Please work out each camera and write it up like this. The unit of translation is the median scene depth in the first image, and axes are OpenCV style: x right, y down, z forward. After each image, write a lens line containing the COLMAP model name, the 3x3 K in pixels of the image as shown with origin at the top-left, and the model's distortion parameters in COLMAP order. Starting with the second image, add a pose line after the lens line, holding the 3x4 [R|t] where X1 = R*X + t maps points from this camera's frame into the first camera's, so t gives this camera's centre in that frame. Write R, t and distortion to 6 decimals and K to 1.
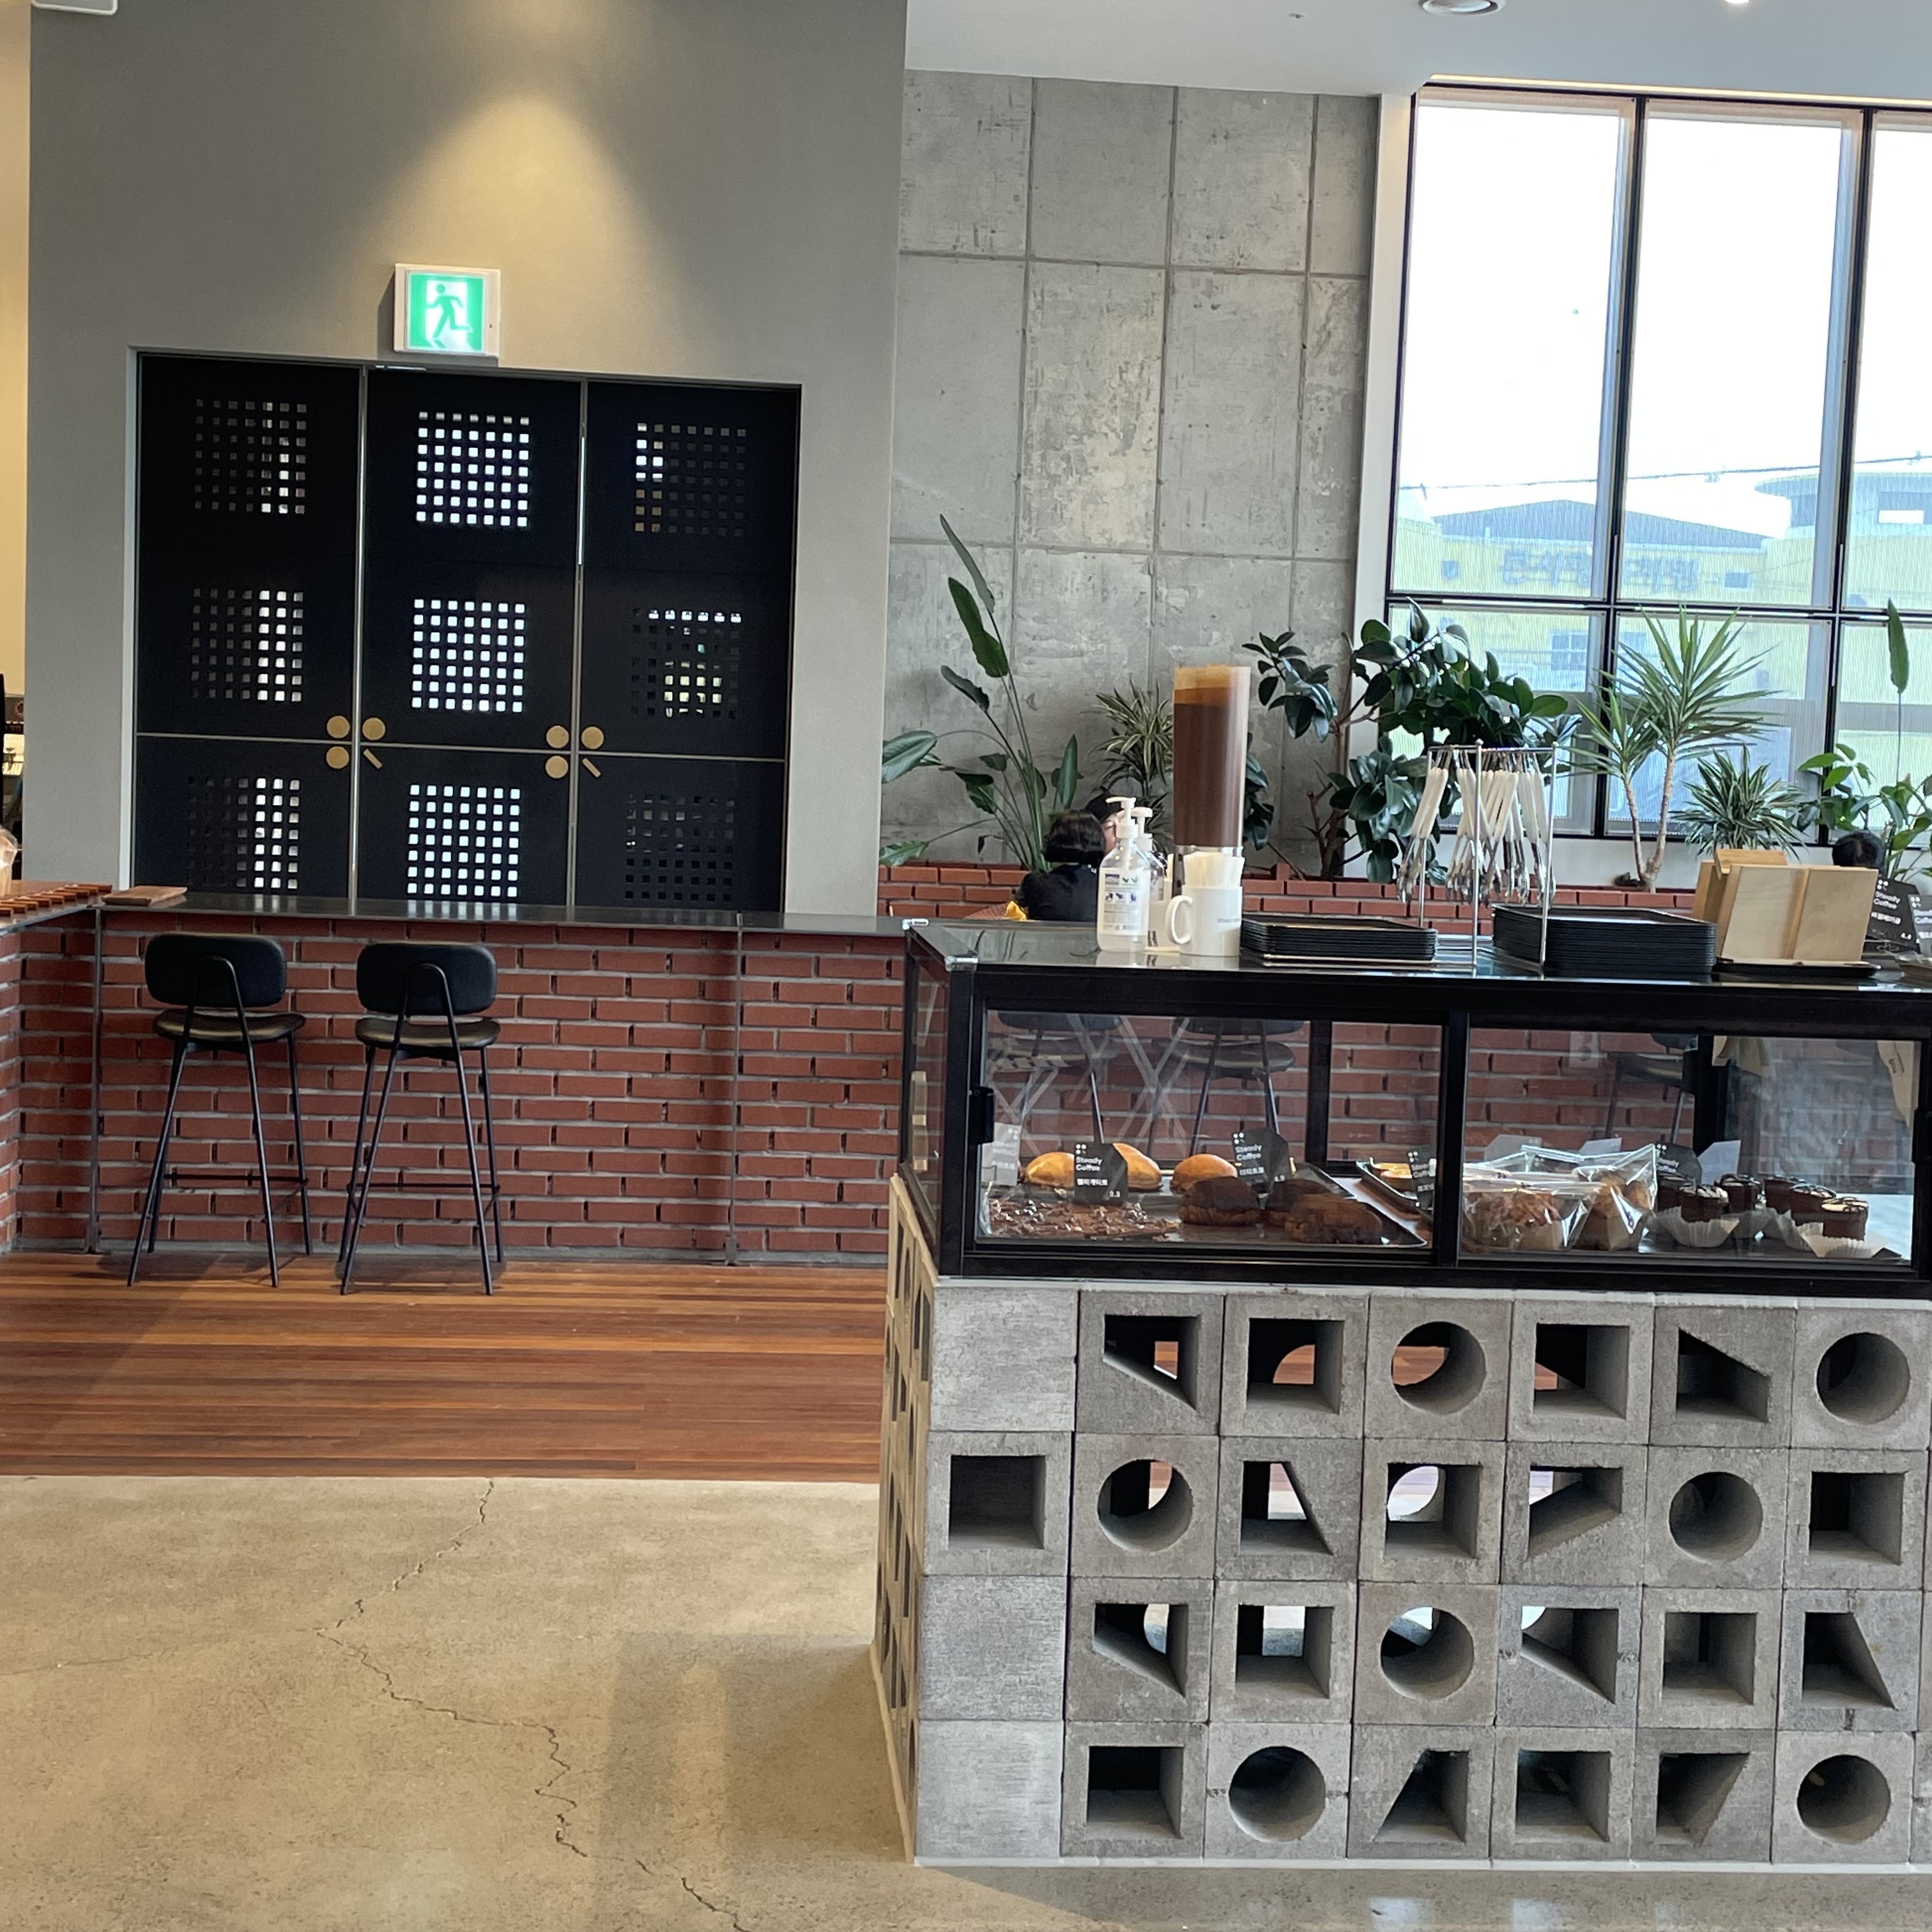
lens RADIAL K [[3116.6, 0, 966.0], [0, 3116.6, 966.0], [0, 0, 1]] dist [-0.003263, -0.057187]
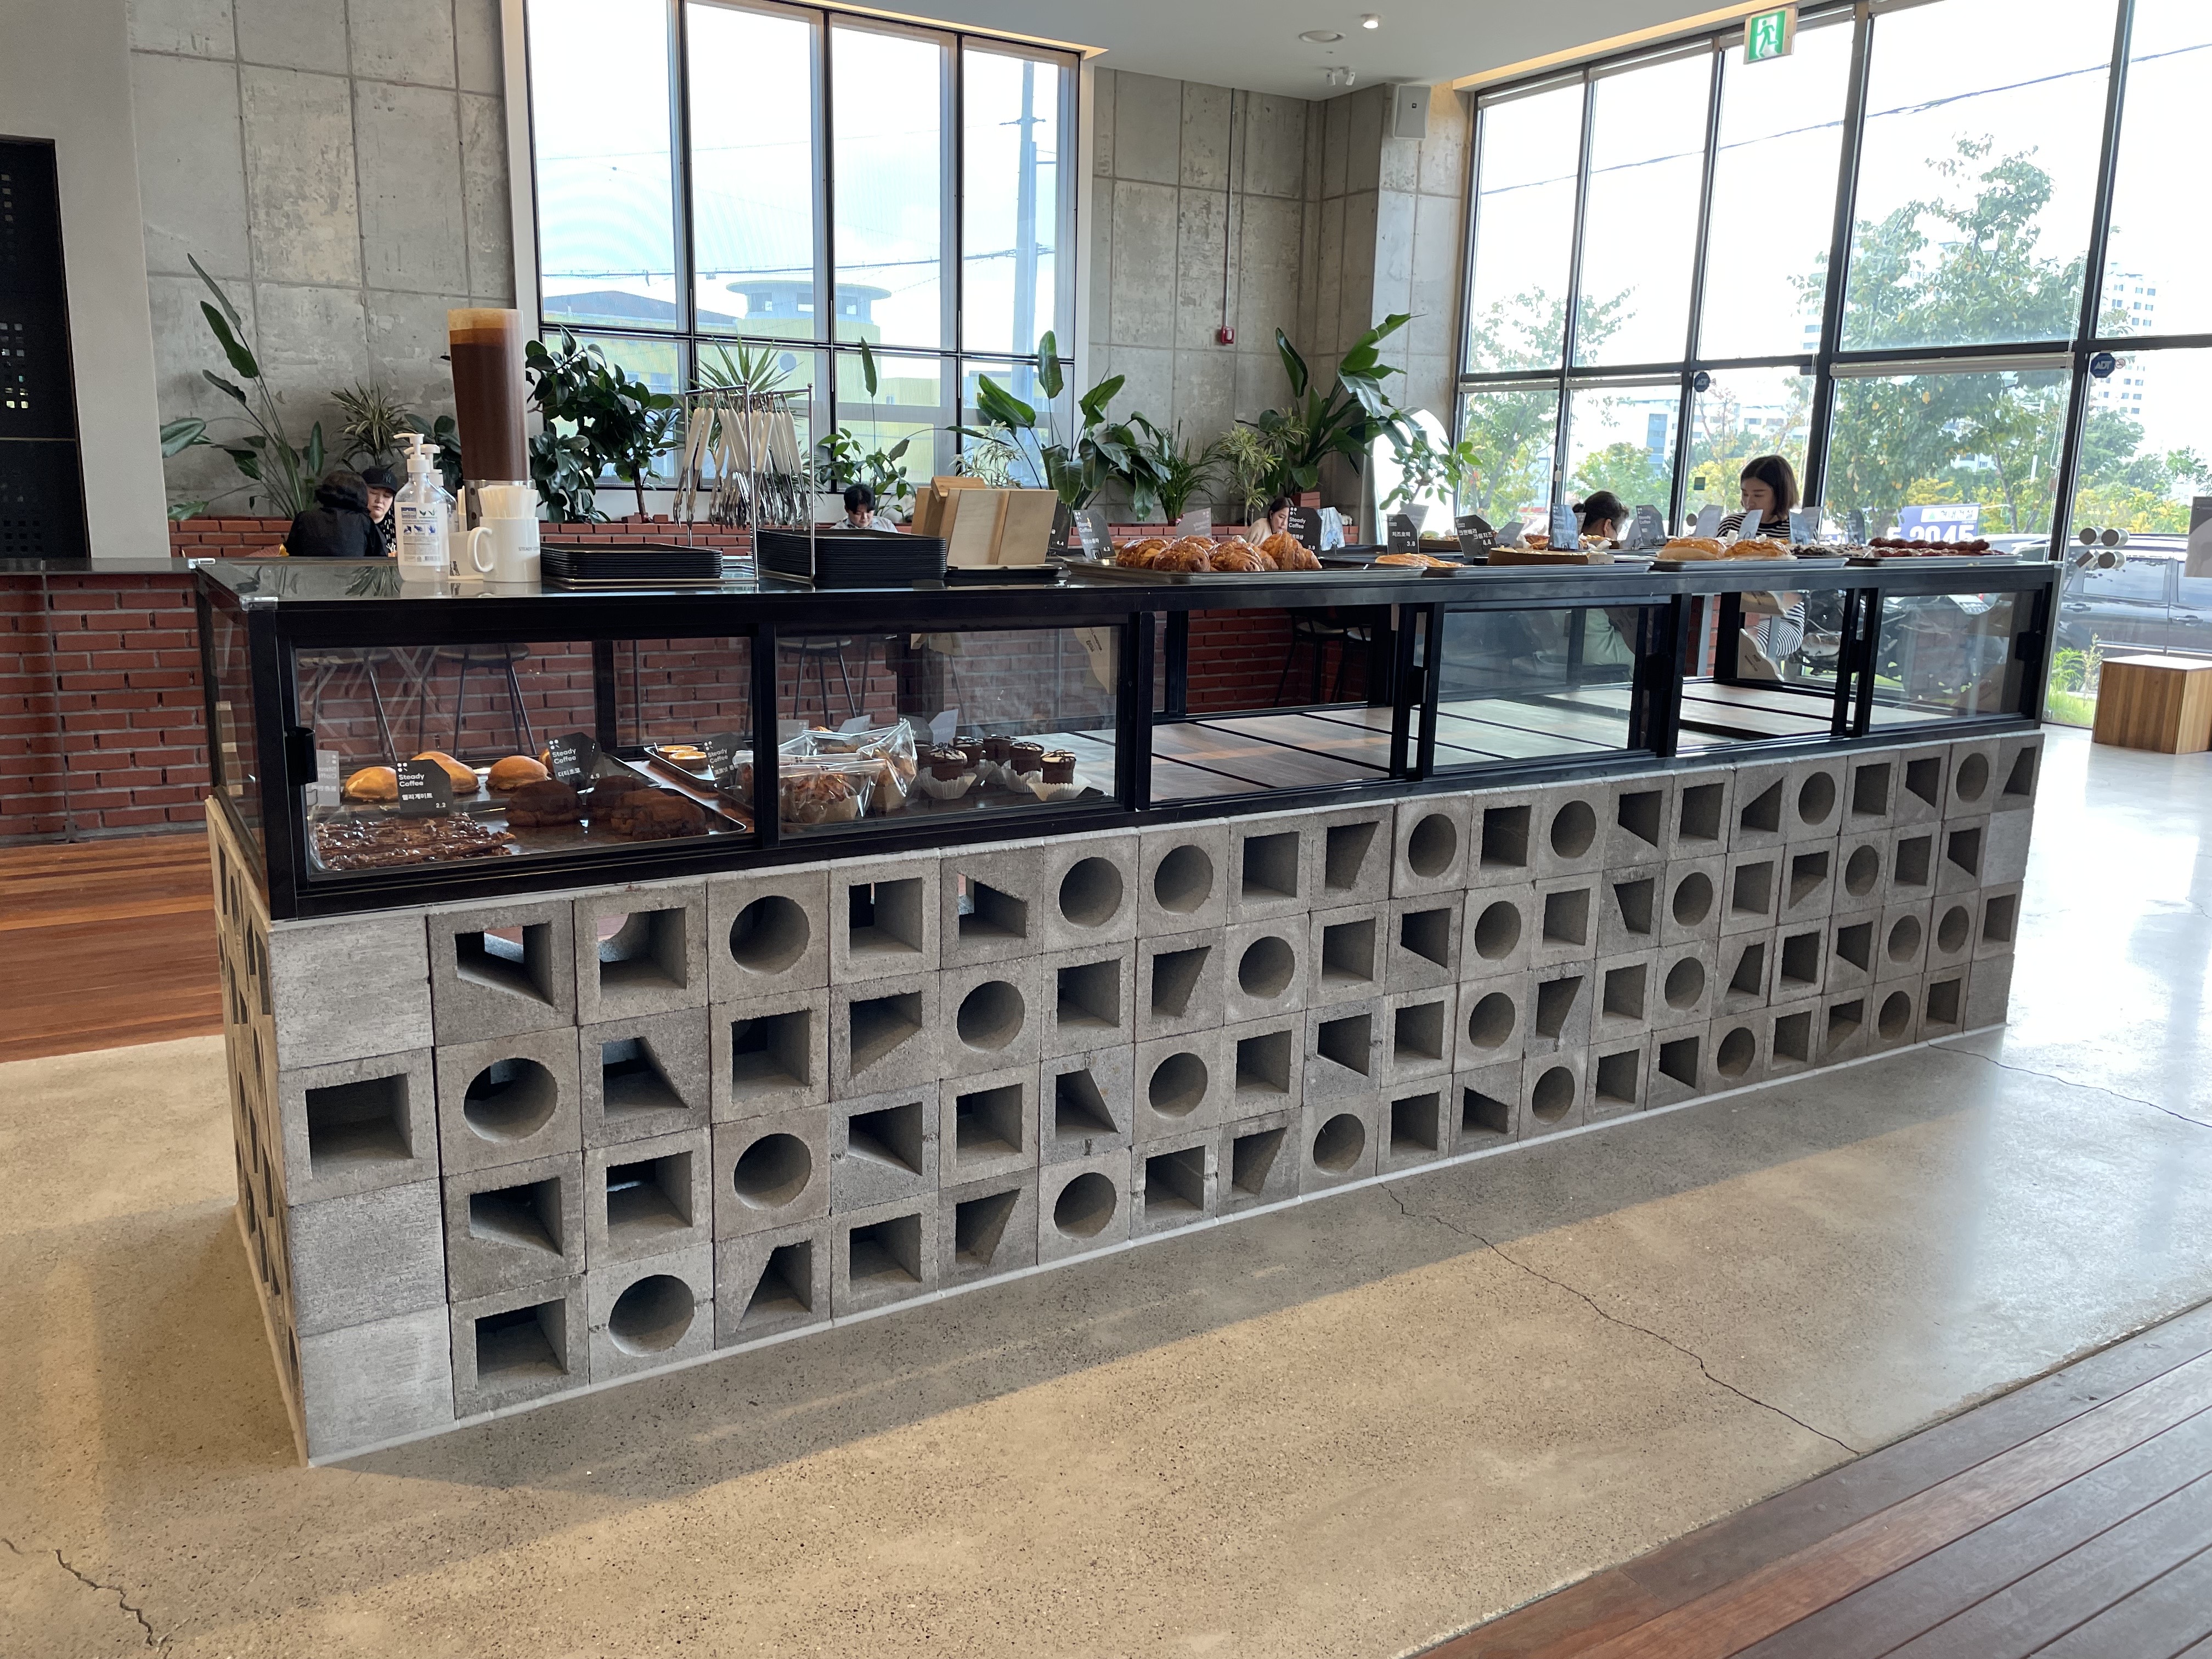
lens RADIAL K [[1672.9, 0, 1100.3], [0, 1672.9, 805.9], [0, 0, 1]] dist [0.094238, -0.125927]
pose [[0.893806, -0.105909, 0.435768, -0.004297], [0.044350, 0.987825, 0.149114, -0.005027], [-0.446255, -0.113953, 0.887621, 0.371216]]
